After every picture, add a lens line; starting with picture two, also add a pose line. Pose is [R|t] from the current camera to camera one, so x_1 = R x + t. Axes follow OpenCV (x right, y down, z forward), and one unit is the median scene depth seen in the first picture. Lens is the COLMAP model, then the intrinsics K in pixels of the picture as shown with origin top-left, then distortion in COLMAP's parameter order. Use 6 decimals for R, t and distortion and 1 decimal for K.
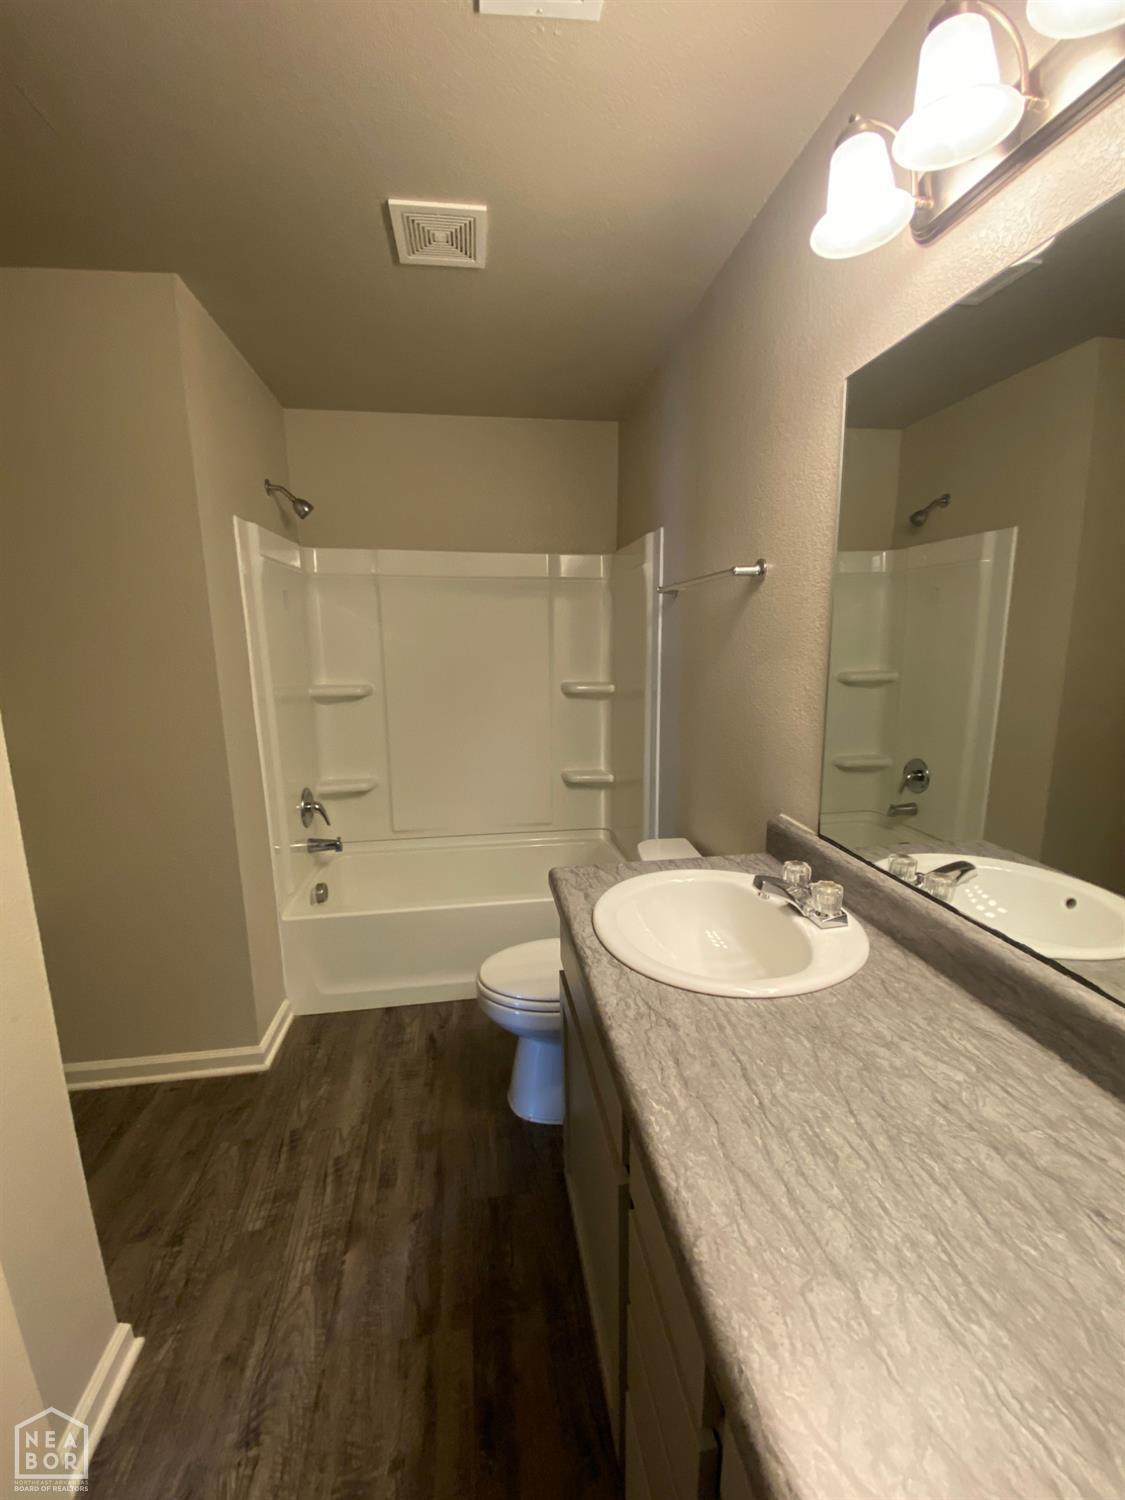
lens RADIAL K [[599.1, 0, 558.9], [0, 599.1, 746.2], [0, 0, 1]] dist [0.002225, -0.012172]
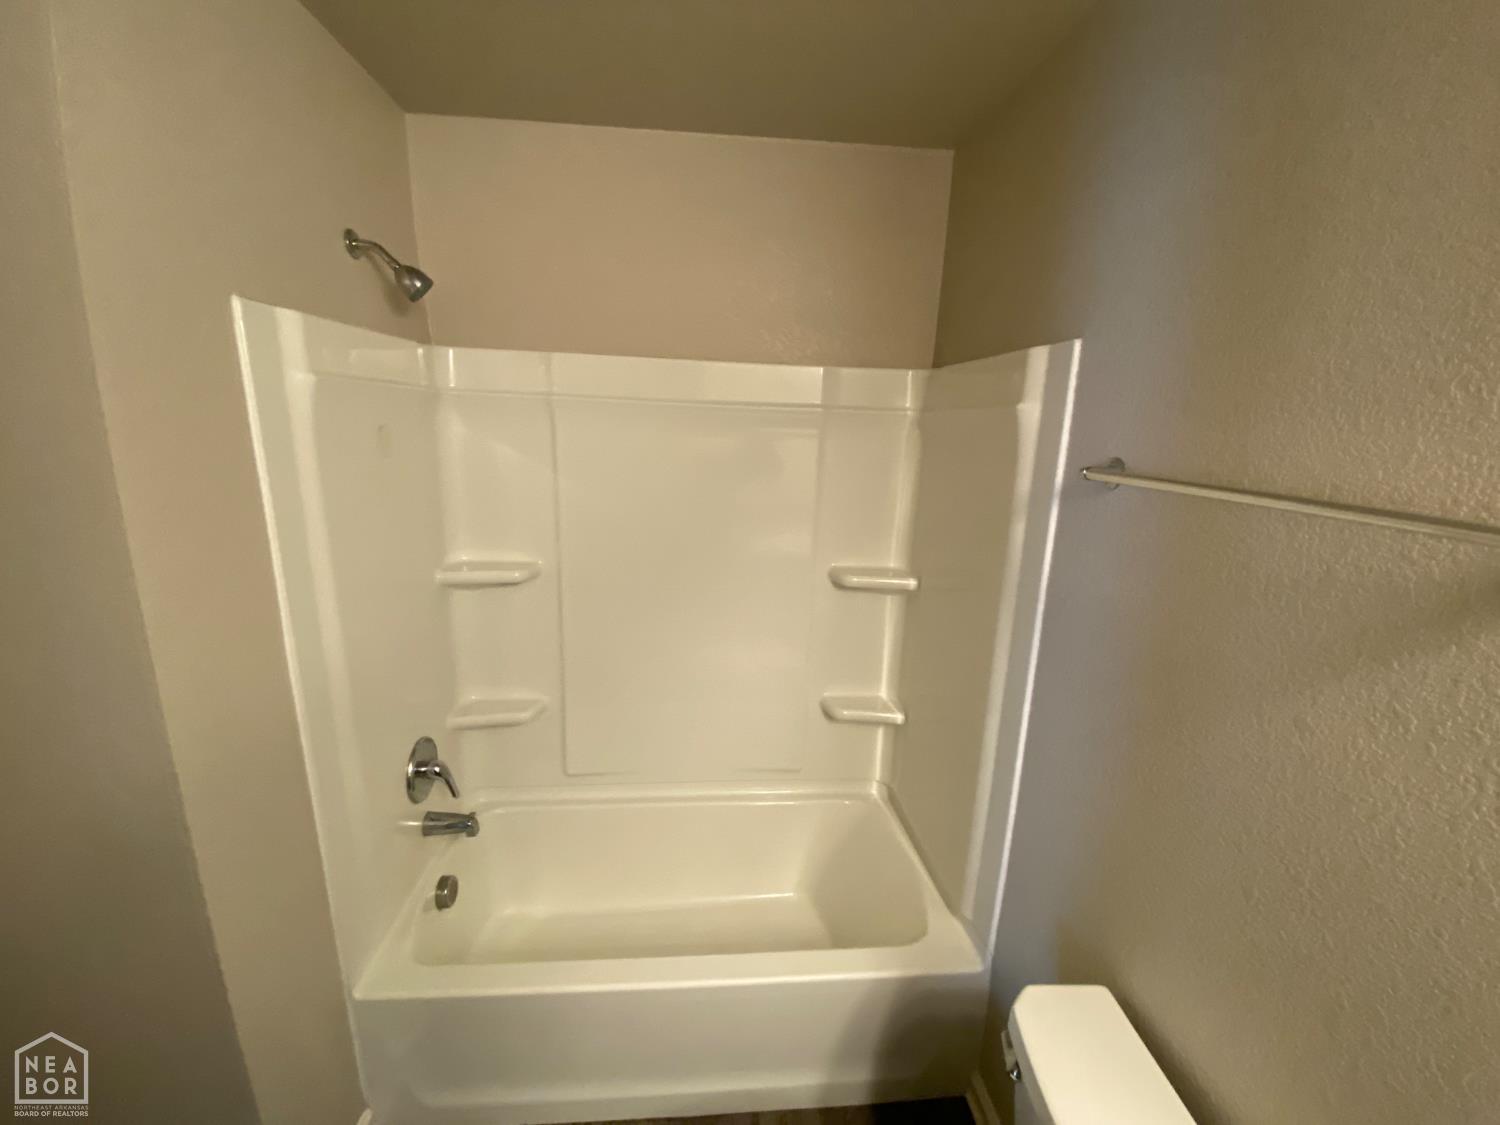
lens RADIAL K [[599.1, 0, 744.1], [0, 599.1, 558.6], [0, 0, 1]] dist [0.002225, -0.012172]
pose [[0.996675, 0.054231, -0.060814, -0.056088], [-0.051065, 0.997317, 0.052455, -0.163402], [0.063495, -0.049175, 0.996770, 0.395718]]
